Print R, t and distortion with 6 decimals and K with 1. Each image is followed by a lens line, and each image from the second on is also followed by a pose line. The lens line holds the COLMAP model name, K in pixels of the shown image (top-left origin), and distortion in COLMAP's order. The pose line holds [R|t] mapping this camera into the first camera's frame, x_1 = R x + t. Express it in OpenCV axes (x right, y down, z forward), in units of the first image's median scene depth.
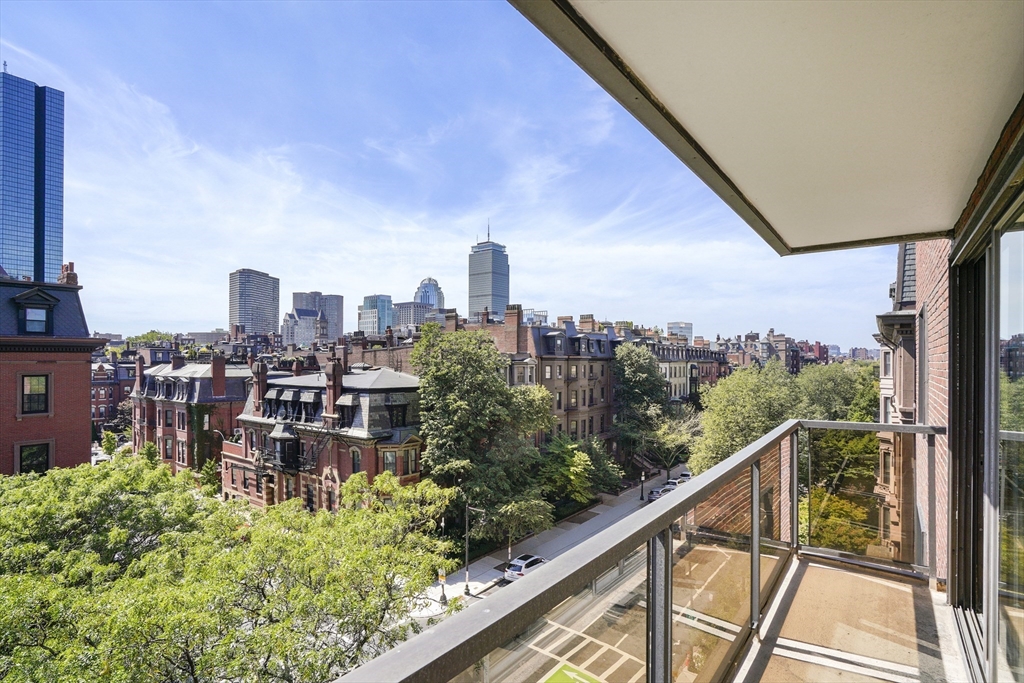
lens RADIAL K [[516.4, 0, 485.9], [0, 516.4, 365.8], [0, 0, 1]] dist [-0.001359, 0.000307]
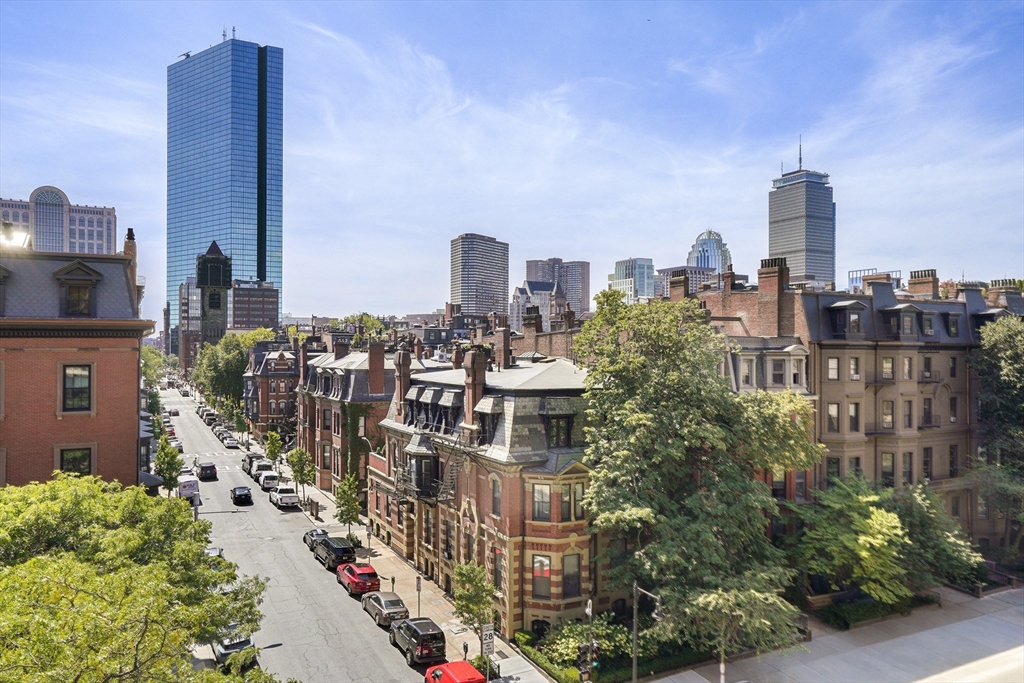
lens RADIAL K [[704.7, 0, 512.0], [0, 704.7, 341.5], [0, 0, 1]] dist [0.028395, 0.003816]
pose [[0.920281, -0.002072, -0.391252, 0.111816], [-0.006042, 0.999791, -0.019507, -0.000996], [0.391211, 0.020316, 0.920077, 0.113423]]
